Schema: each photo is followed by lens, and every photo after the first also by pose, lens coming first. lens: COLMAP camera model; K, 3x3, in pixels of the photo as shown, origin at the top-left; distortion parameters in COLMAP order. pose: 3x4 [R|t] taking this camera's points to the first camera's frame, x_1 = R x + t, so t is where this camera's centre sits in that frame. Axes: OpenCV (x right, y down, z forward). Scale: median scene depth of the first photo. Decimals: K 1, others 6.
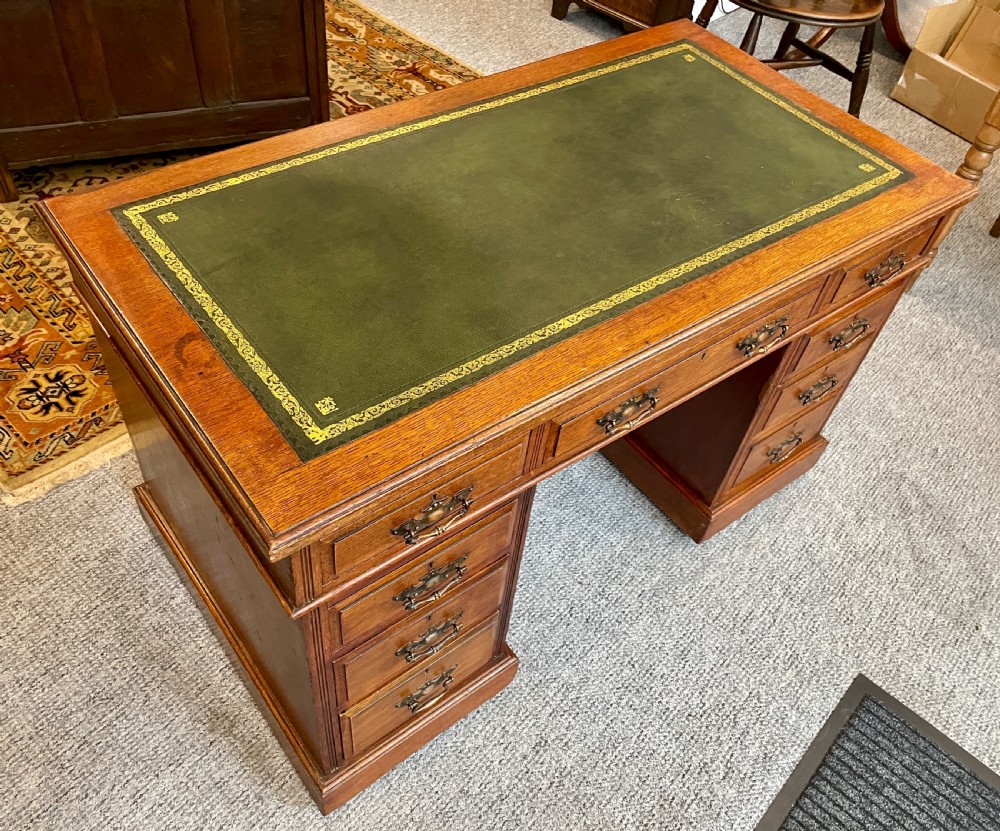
lens RADIAL K [[859.0, 0, 483.6], [0, 859.0, 407.8], [0, 0, 1]] dist [0.081514, -0.117116]
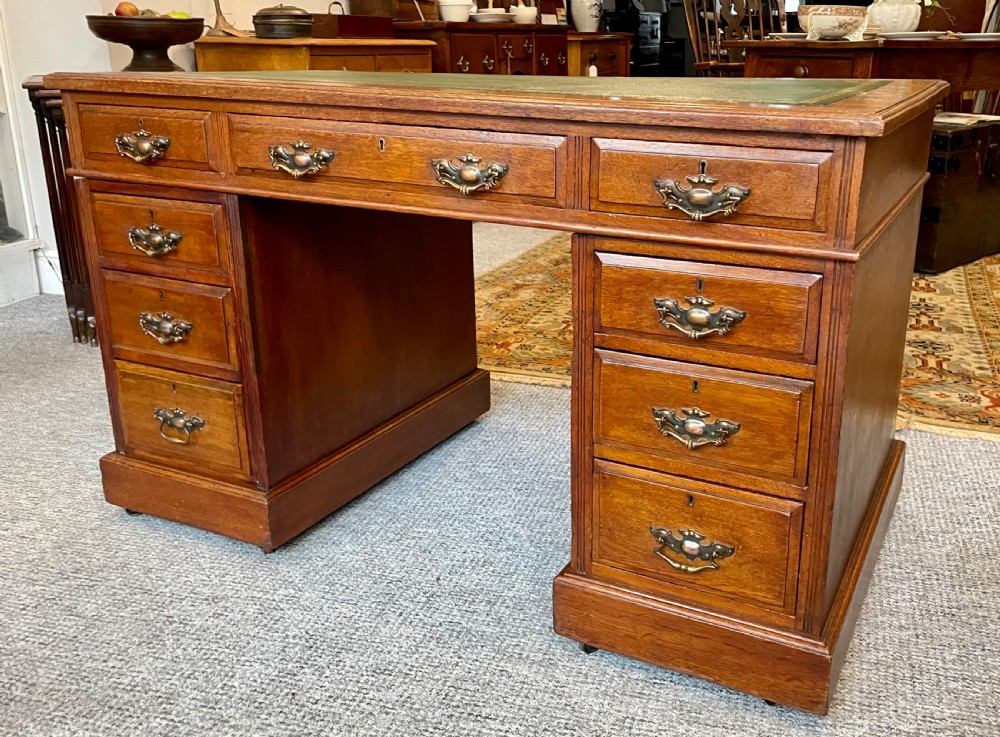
lens RADIAL K [[923.8, 0, 575.5], [0, 923.8, 333.1], [0, 0, 1]] dist [0.090002, -0.120305]
pose [[0.454183, 0.181775, -0.872168, 1.043837], [-0.631149, 0.756581, -0.170987, 0.113611], [0.628784, 0.628127, 0.458353, 0.629825]]
